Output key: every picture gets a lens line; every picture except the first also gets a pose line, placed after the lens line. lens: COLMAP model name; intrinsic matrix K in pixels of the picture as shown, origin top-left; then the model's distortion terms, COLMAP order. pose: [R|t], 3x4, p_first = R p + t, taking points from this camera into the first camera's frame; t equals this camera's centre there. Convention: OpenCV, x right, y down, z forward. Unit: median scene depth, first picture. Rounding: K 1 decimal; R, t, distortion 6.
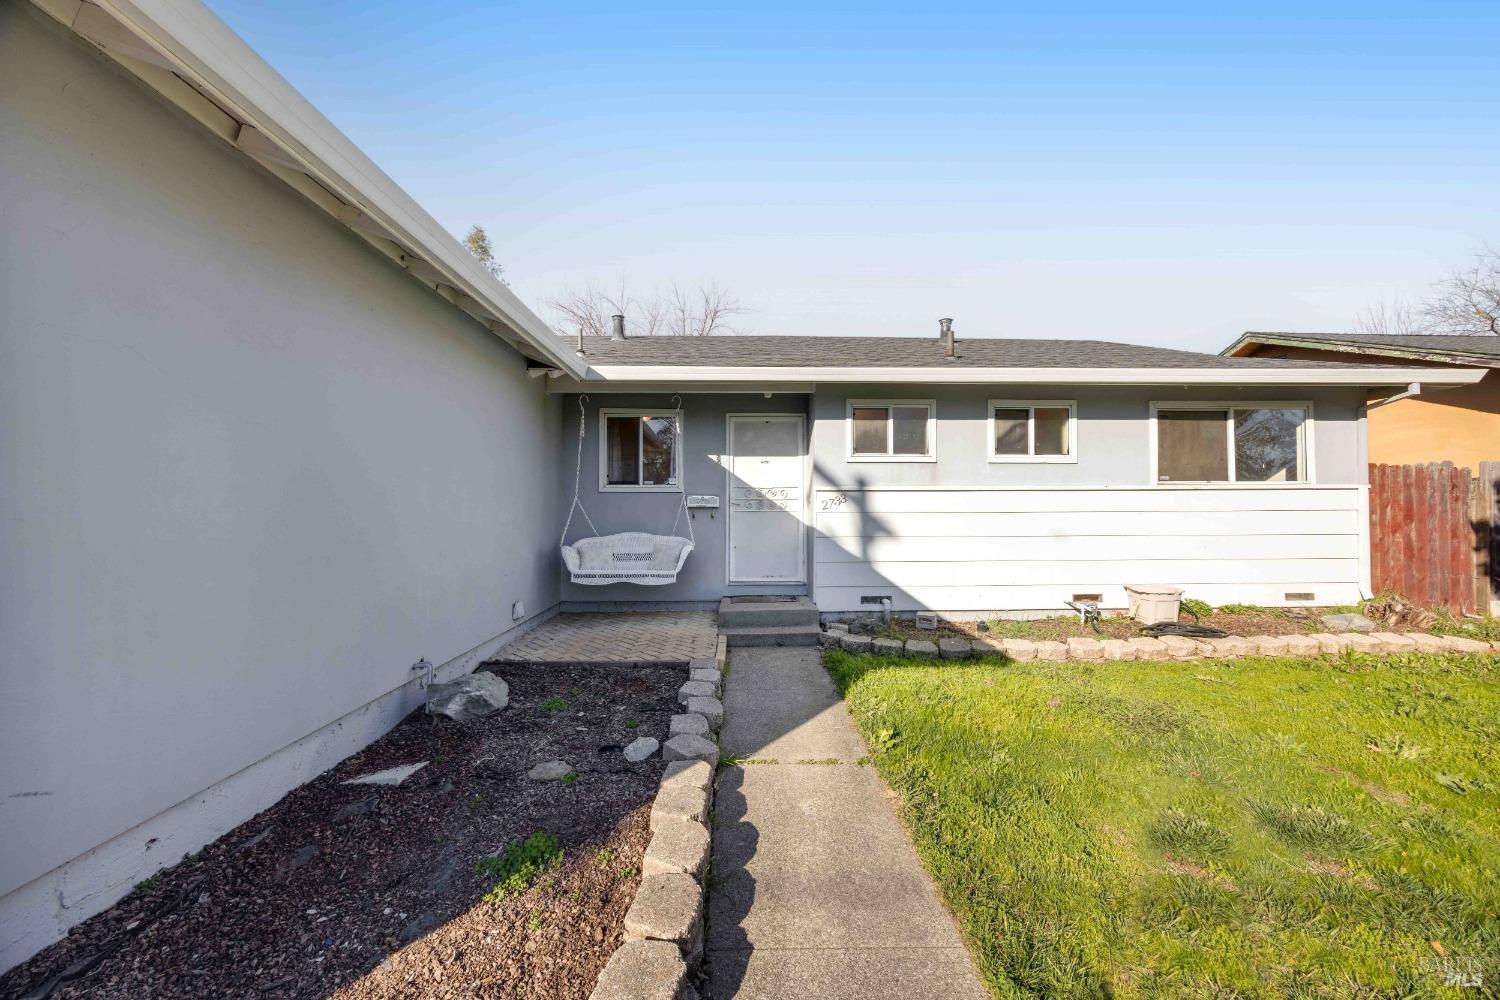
lens RADIAL K [[568.5, 0, 753.0], [0, 568.5, 501.6], [0, 0, 1]] dist [-0.002318, -0.000066]
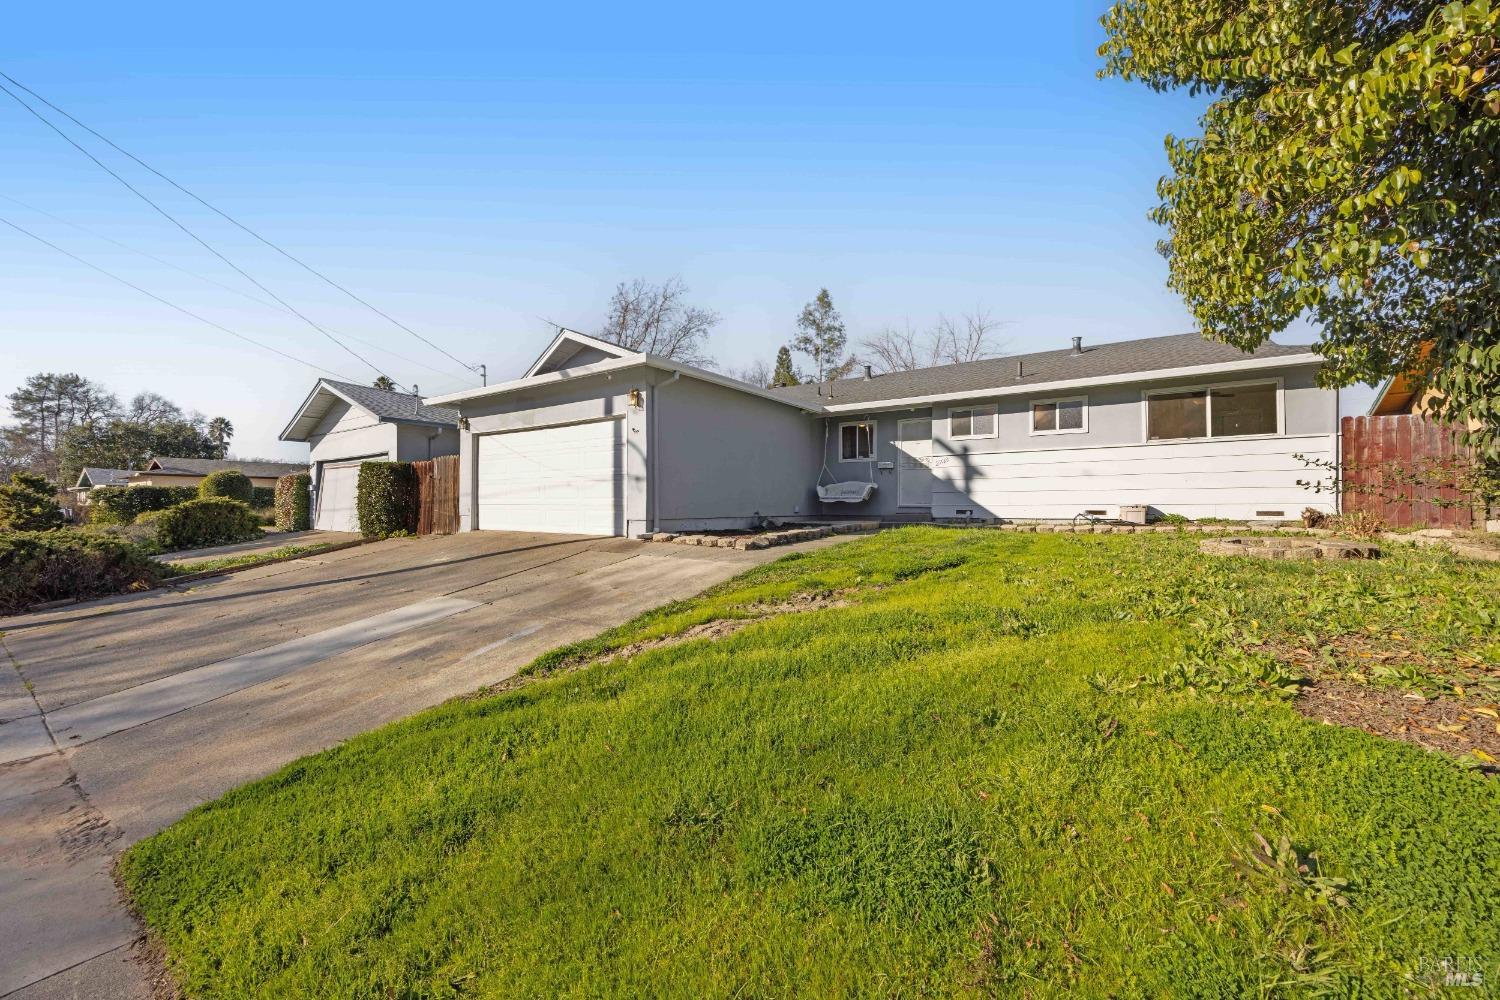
lens RADIAL K [[568.5, 0, 753.0], [0, 568.5, 501.6], [0, 0, 1]] dist [-0.002318, -0.000066]
pose [[0.815860, -0.002123, -0.578246, 0.720605], [0.002997, 0.999995, 0.000556, 0.131130], [0.578242, -0.002187, 0.815862, -0.938480]]
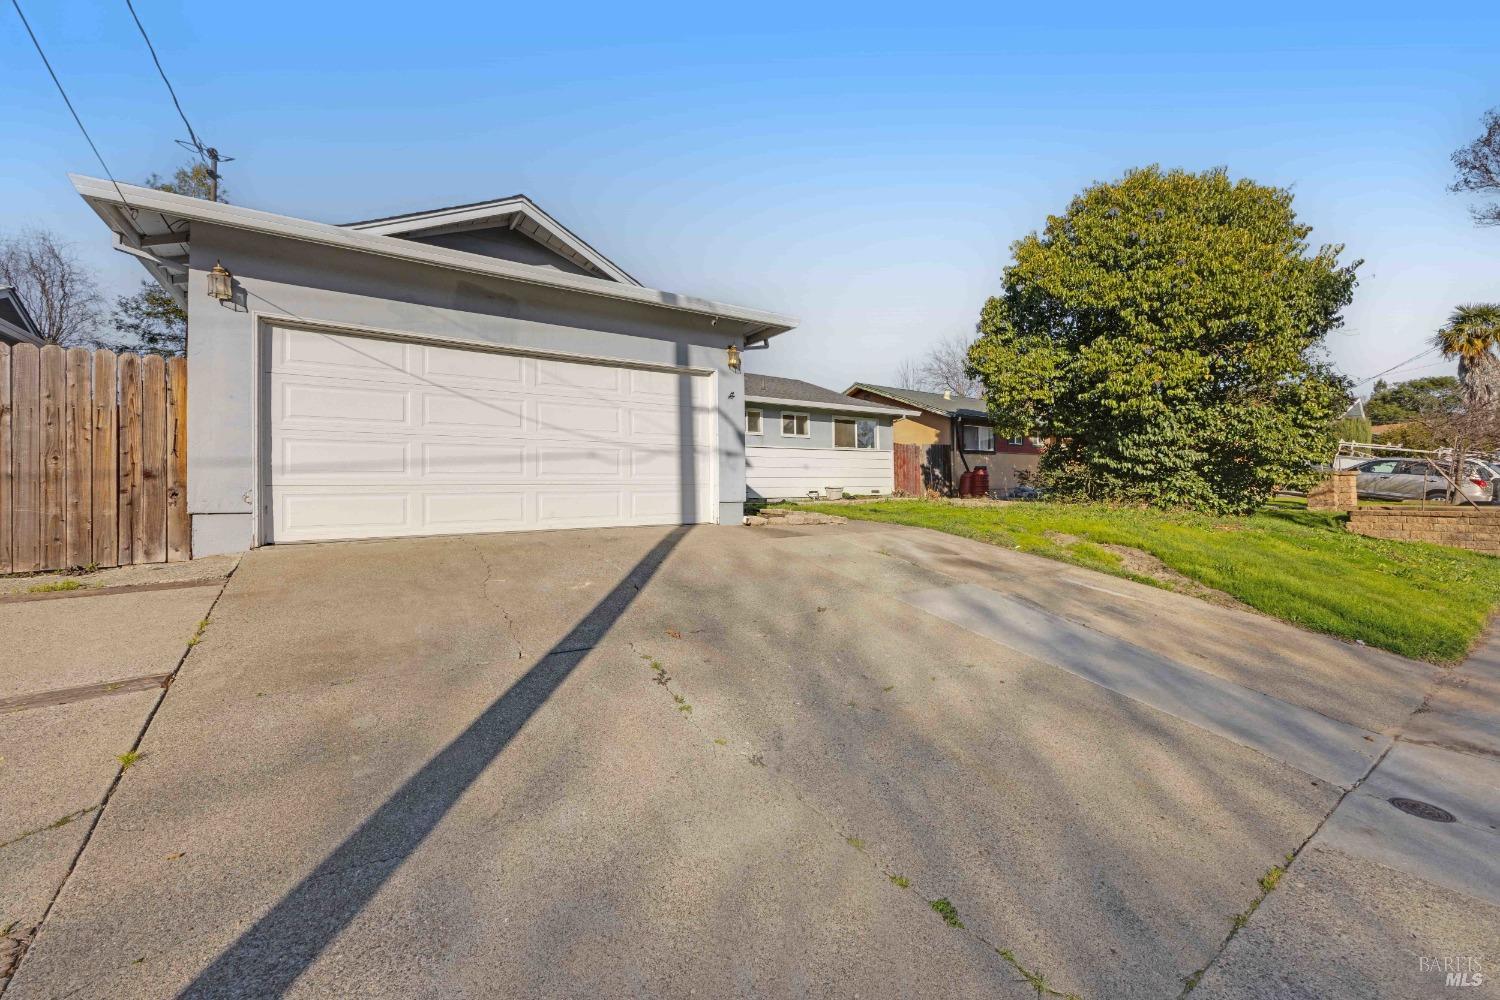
lens RADIAL K [[571.2, 0, 751.0], [0, 571.2, 496.6], [0, 0, 1]] dist [-0.002870, -0.000409]
pose [[0.846069, -0.013825, 0.532894, -0.970718], [0.006863, 0.999863, 0.015042, 0.145595], [-0.533030, -0.009069, 0.846048, -0.969422]]
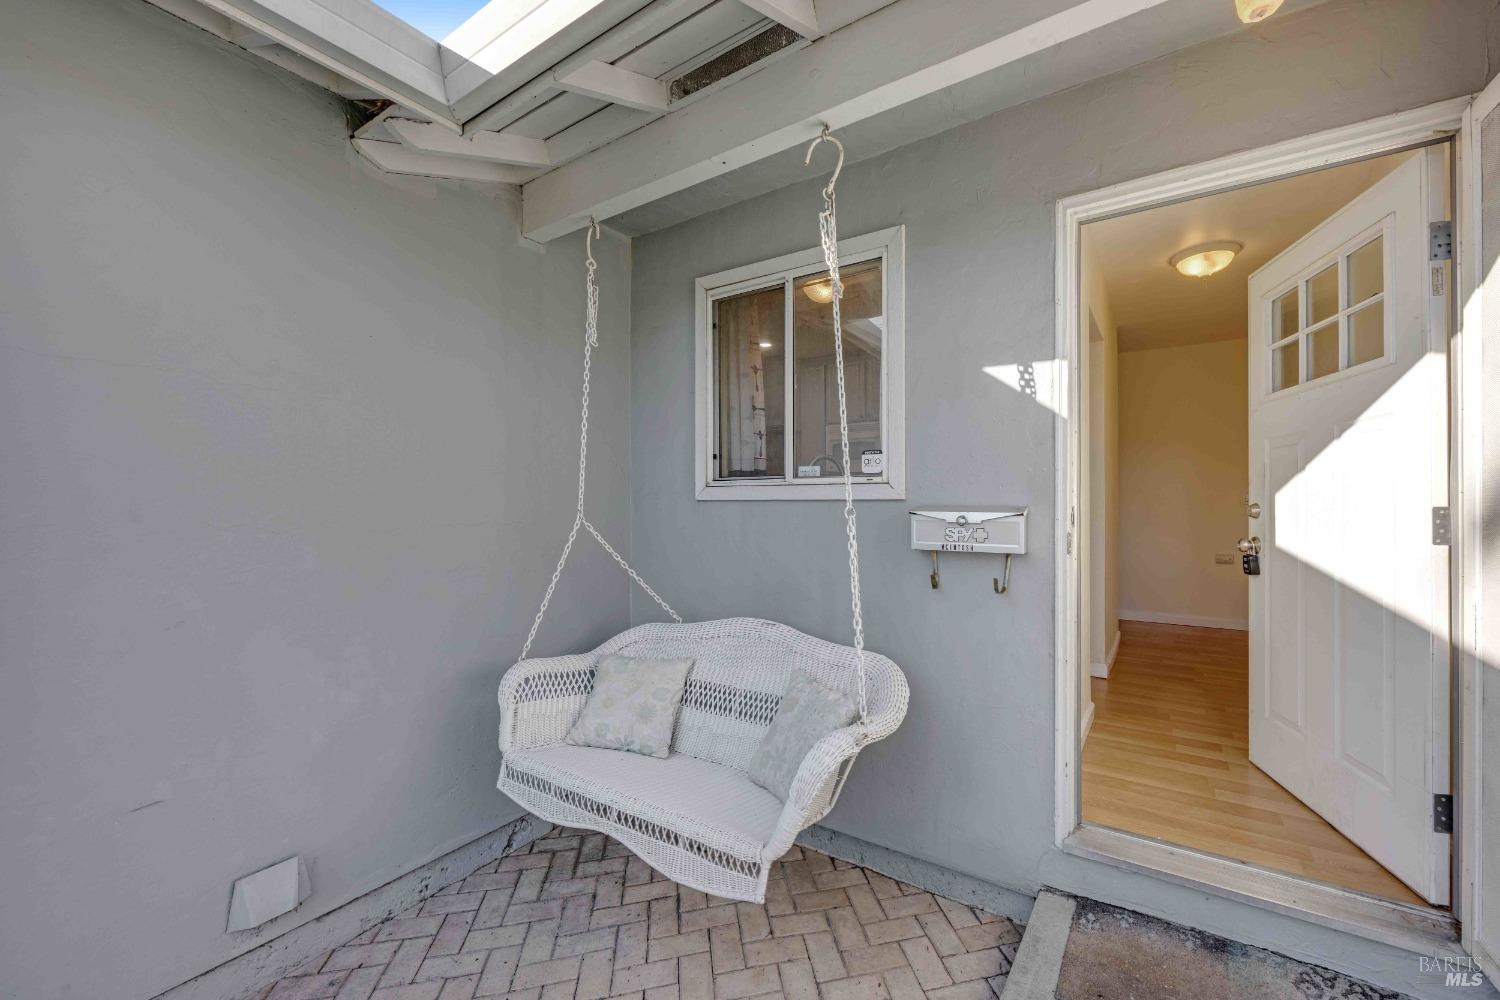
lens RADIAL K [[584.6, 0, 810.5], [0, 584.6, 497.1], [0, 0, 1]] dist [-0.000387, -0.000013]
pose [[0.835097, -0.006829, -0.550060, 0.008234], [0.008865, 0.999960, 0.001044, -0.019773], [0.550031, -0.005748, 0.835125, 0.758671]]
